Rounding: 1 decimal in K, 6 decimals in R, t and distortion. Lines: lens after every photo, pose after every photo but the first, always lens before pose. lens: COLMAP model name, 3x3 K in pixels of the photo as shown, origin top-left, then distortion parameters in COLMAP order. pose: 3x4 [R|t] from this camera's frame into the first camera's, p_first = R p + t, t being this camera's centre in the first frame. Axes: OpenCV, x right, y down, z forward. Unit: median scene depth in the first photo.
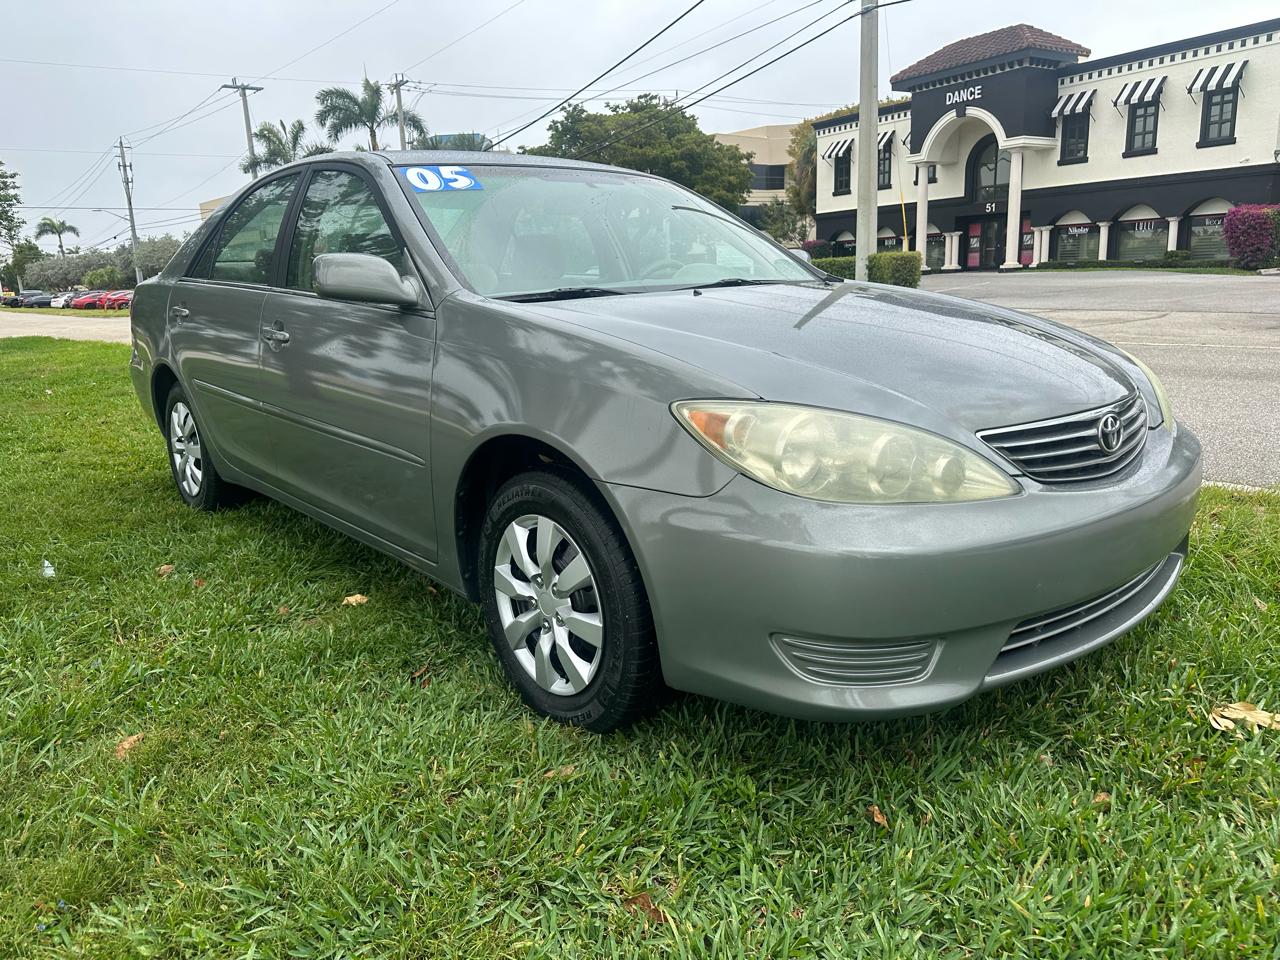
lens RADIAL K [[967.2, 0, 650.0], [0, 967.2, 481.1], [0, 0, 1]] dist [0.022904, -0.034787]
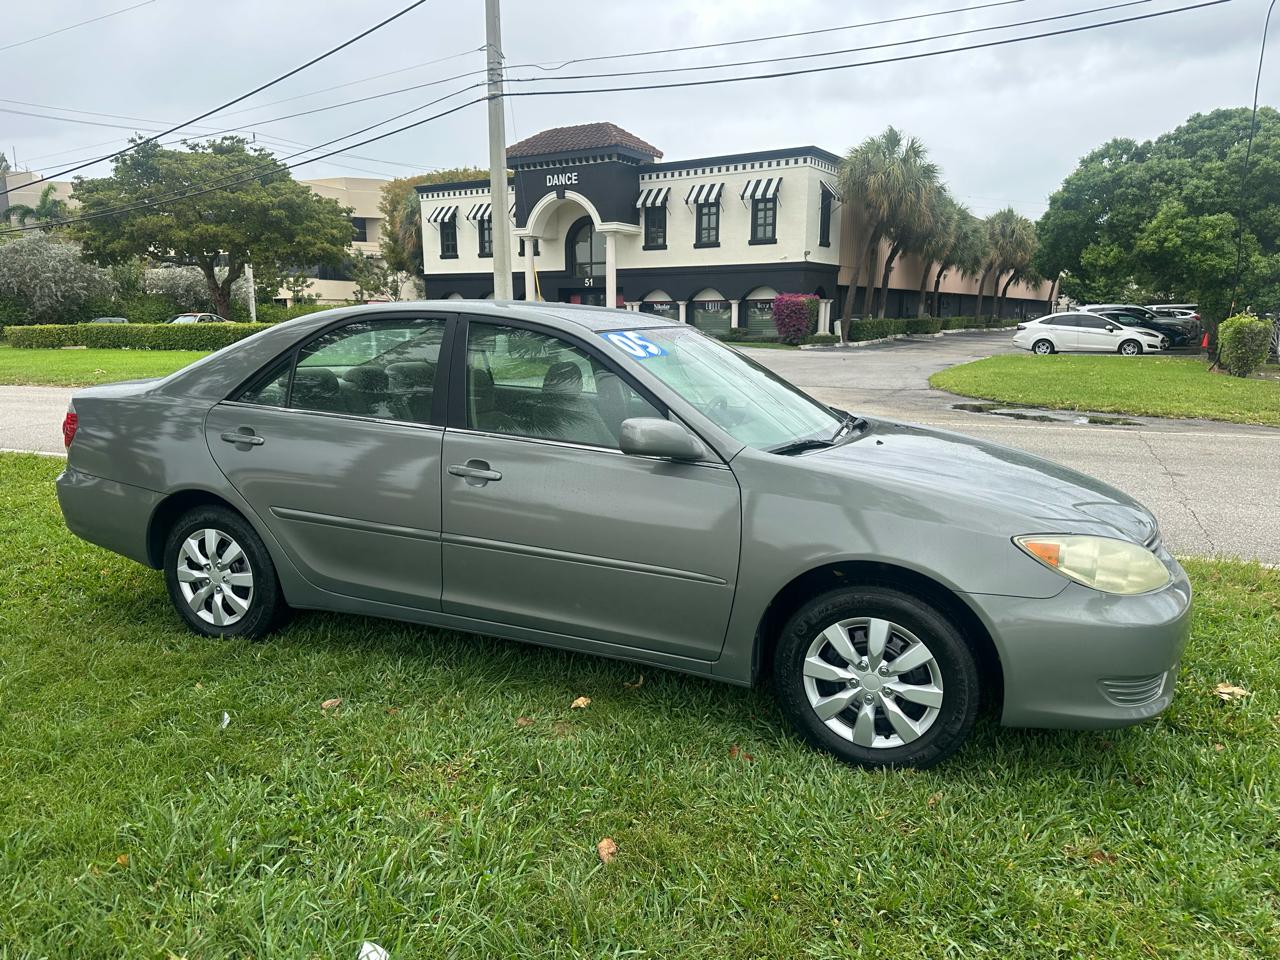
lens RADIAL K [[900.3, 0, 643.8], [0, 900.3, 533.0], [0, 0, 1]] dist [0.098682, -0.151366]
pose [[0.905996, -0.058121, 0.419277, -0.652898], [0.052127, 0.998308, 0.025749, -0.096263], [-0.420065, -0.001473, 0.907493, -0.038372]]
